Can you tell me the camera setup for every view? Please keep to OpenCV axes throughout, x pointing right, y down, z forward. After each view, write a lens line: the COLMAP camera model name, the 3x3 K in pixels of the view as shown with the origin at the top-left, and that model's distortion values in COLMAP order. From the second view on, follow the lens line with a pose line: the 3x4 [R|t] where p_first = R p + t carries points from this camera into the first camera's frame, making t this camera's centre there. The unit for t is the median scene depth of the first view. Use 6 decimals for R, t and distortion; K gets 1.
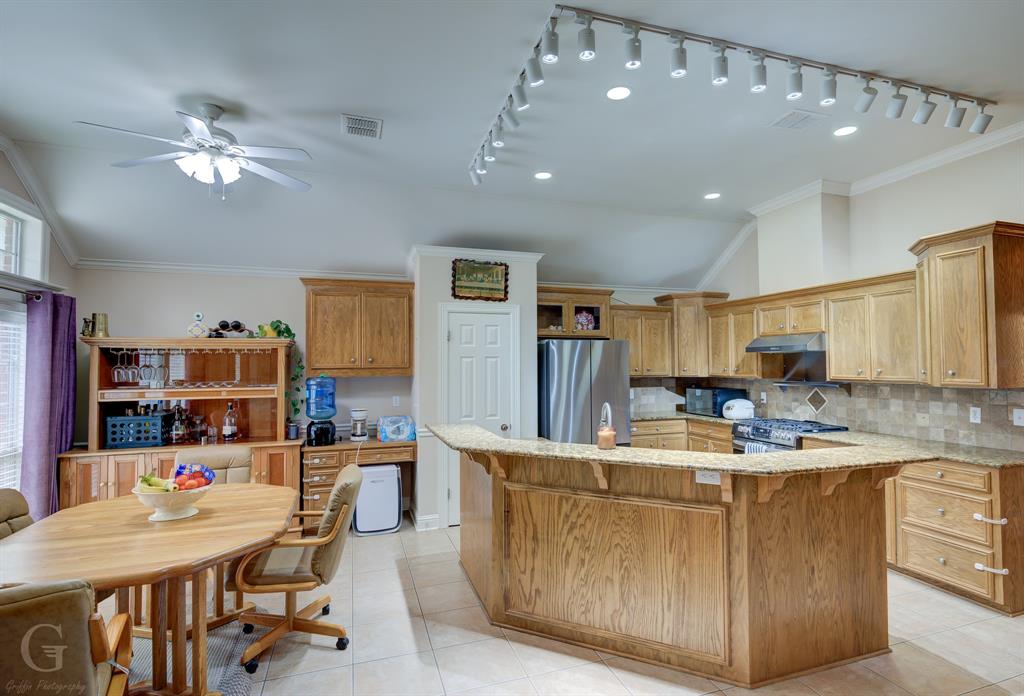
lens RADIAL K [[500.6, 0, 512.0], [0, 500.6, 348.0], [0, 0, 1]] dist [-0.000186, -0.000032]
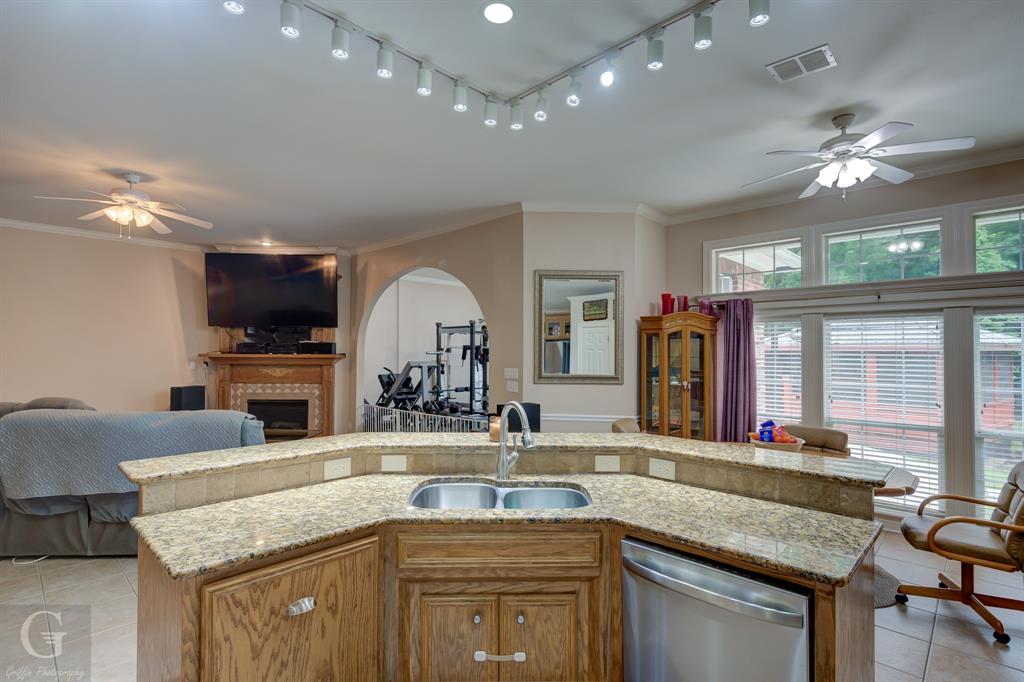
lens RADIAL K [[495.6, 0, 512.0], [0, 495.6, 341.0], [0, 0, 1]] dist [0.000071, 0.000000]
pose [[-0.881633, -0.003576, -0.471922, 0.505193], [0.016670, 0.999111, -0.038713, 0.022802], [0.471641, -0.041998, -0.880790, 1.543697]]
